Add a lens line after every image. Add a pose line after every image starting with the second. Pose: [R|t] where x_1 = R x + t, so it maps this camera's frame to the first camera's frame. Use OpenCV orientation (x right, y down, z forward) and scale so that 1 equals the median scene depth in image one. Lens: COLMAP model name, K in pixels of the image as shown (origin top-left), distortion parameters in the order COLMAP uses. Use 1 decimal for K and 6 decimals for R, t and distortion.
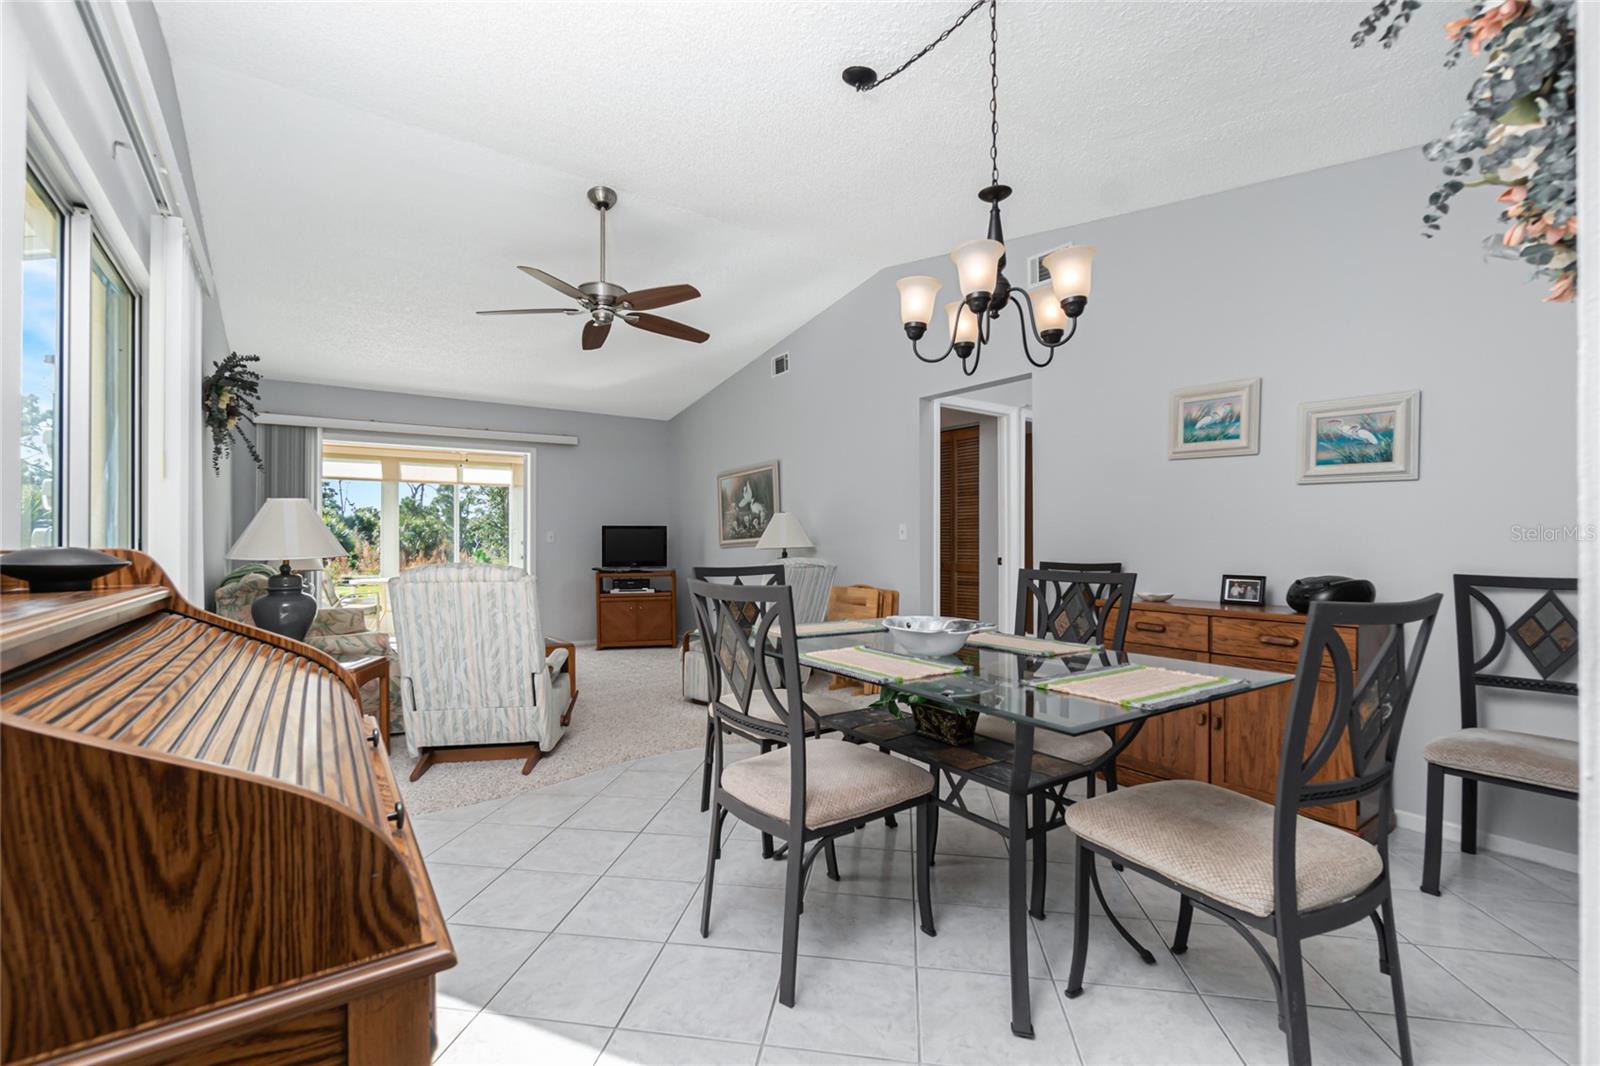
lens RADIAL K [[698.5, 0, 788.0], [0, 698.5, 540.3], [0, 0, 1]] dist [-0.000492, -0.000288]
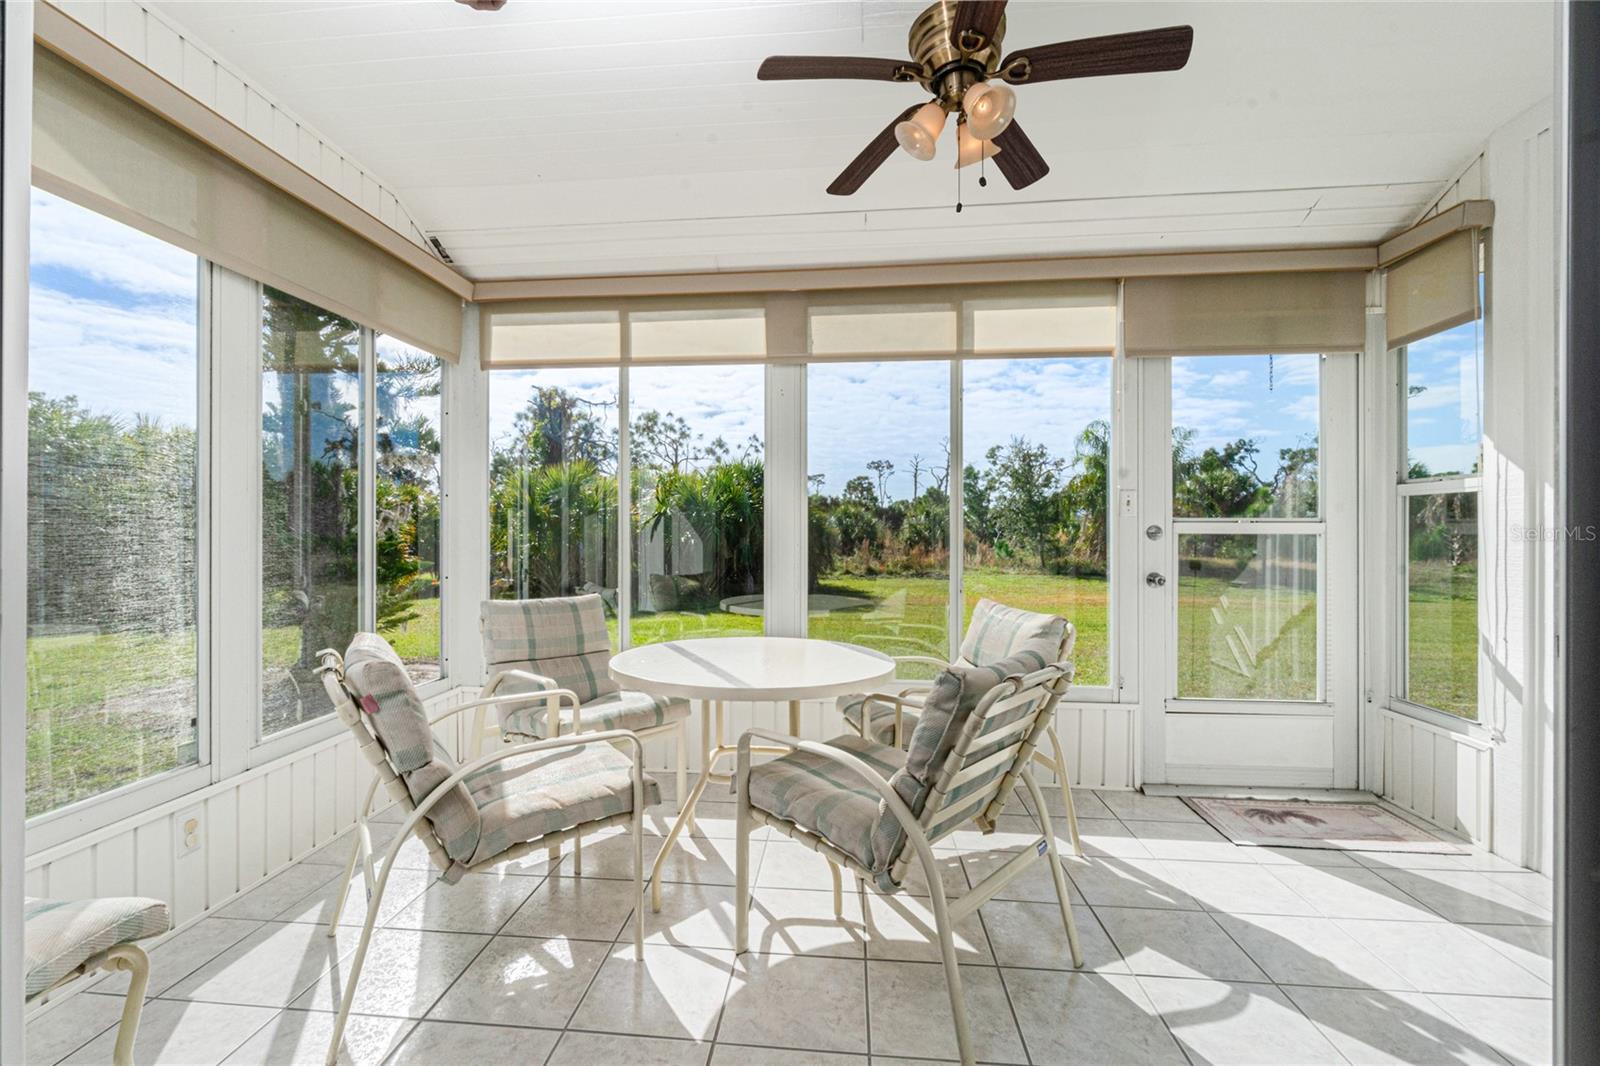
lens RADIAL K [[698.5, 0, 788.0], [0, 698.5, 540.3], [0, 0, 1]] dist [-0.000492, -0.000288]
pose [[0.758572, 0.011528, -0.651487, -0.404230], [-0.002392, 0.999886, 0.014907, 0.003620], [0.651585, -0.009750, 0.758513, 0.886107]]
